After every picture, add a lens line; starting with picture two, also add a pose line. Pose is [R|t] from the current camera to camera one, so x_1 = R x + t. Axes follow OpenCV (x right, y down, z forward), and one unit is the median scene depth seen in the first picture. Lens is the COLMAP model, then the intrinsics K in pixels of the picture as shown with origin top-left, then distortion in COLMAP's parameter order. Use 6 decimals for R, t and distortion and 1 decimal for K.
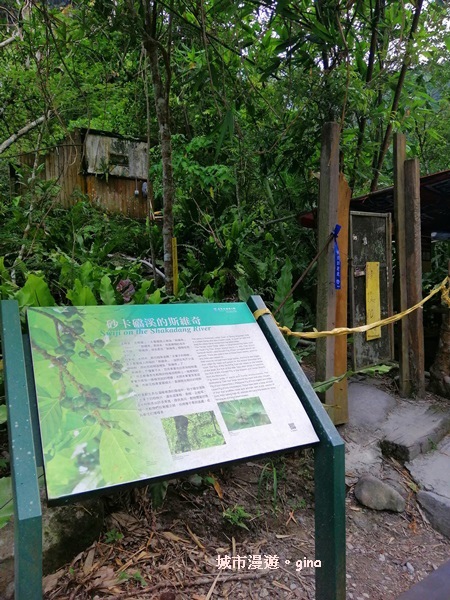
lens RADIAL K [[444.1, 0, 225.0], [0, 444.1, 300.0], [0, 0, 1]] dist [0.089689, -0.137183]
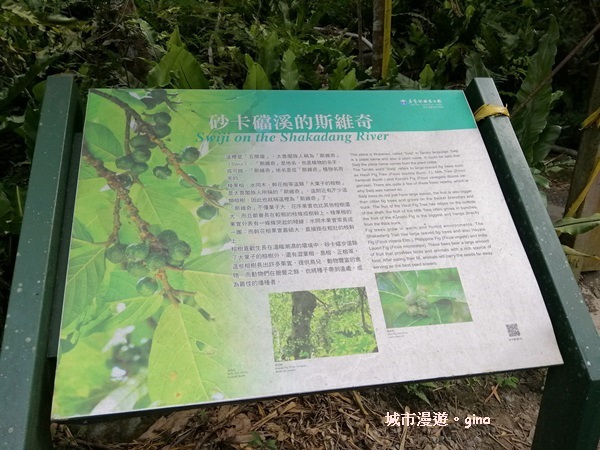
lens RADIAL K [[444.1, 0, 300.0], [0, 444.1, 225.0], [0, 0, 1]] dist [0.089689, -0.137183]
pose [[0.945372, 0.119173, -0.303429, 0.057164], [-0.023803, 0.953535, 0.300341, 0.001892], [0.325122, -0.276711, 0.904282, 0.466601]]
